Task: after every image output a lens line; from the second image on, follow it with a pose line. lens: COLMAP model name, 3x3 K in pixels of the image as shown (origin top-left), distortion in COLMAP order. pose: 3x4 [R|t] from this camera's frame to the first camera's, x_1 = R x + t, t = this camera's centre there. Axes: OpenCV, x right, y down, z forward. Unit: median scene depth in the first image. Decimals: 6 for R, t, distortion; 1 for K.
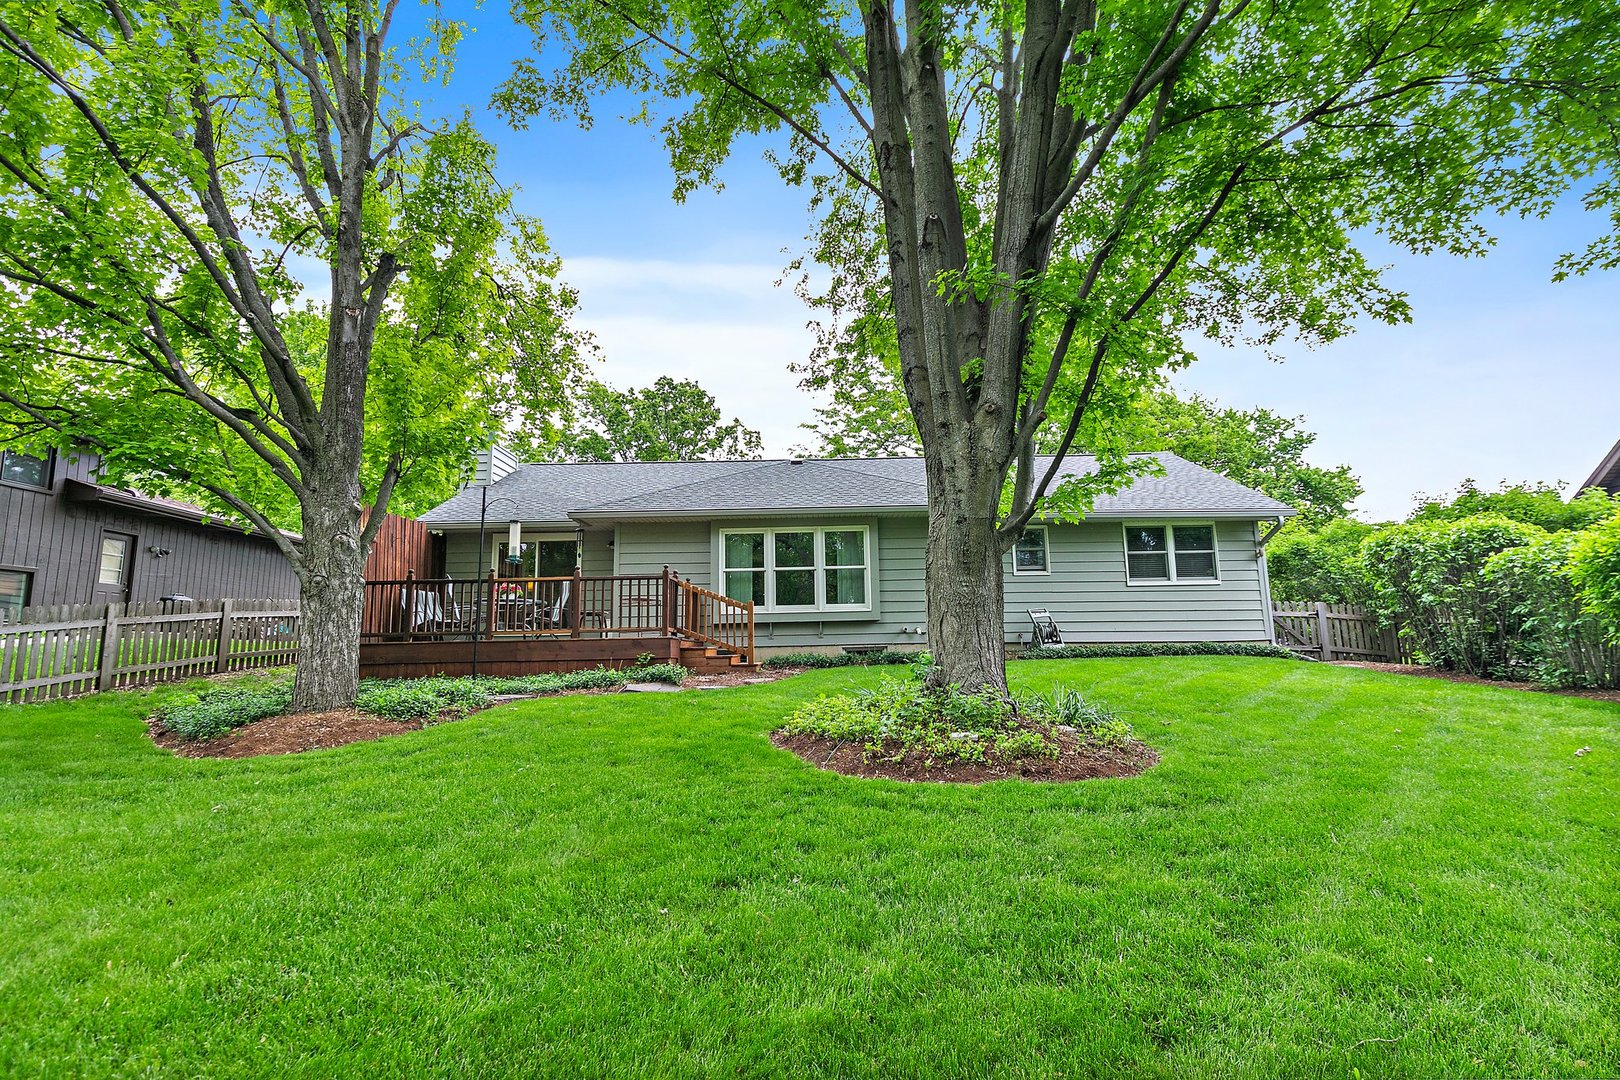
lens RADIAL K [[762.5, 0, 818.8], [0, 762.5, 548.2], [0, 0, 1]] dist [-0.002517, -0.000514]
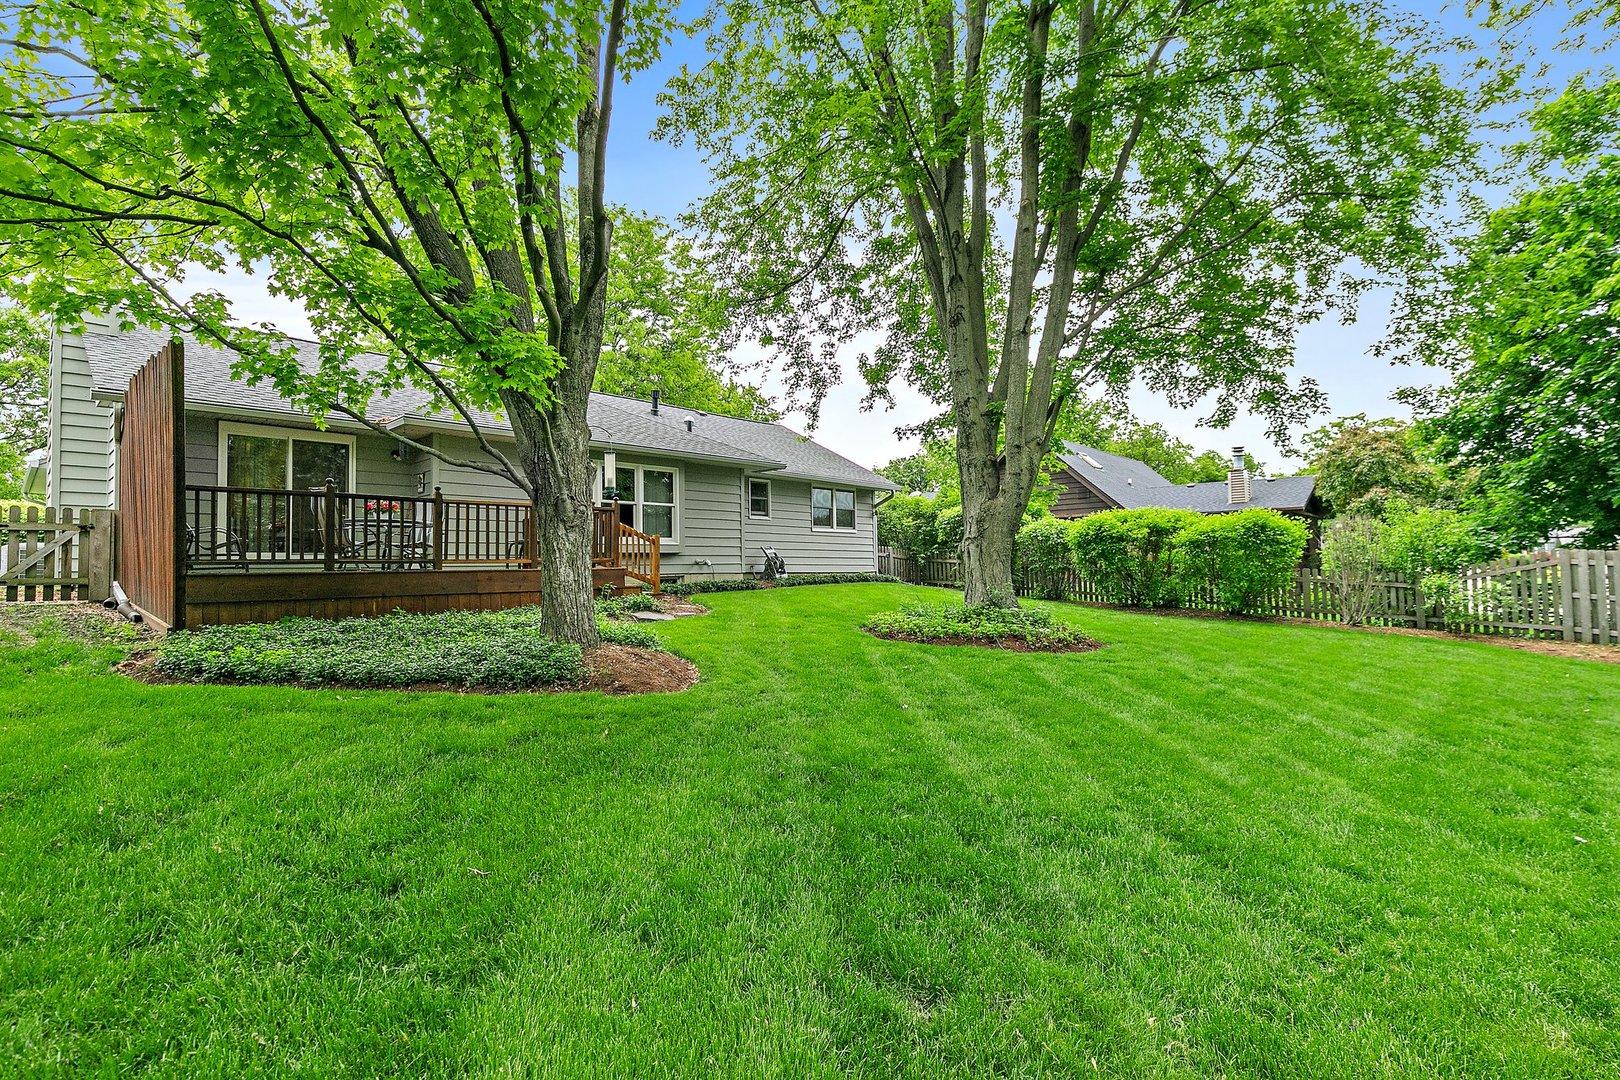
lens RADIAL K [[762.5, 0, 818.8], [0, 762.5, 548.2], [0, 0, 1]] dist [-0.002517, -0.000514]
pose [[0.669276, 0.030409, 0.742391, -0.620935], [-0.107454, 0.992620, 0.056212, 0.003478], [-0.735203, -0.117394, 0.667604, 0.098150]]
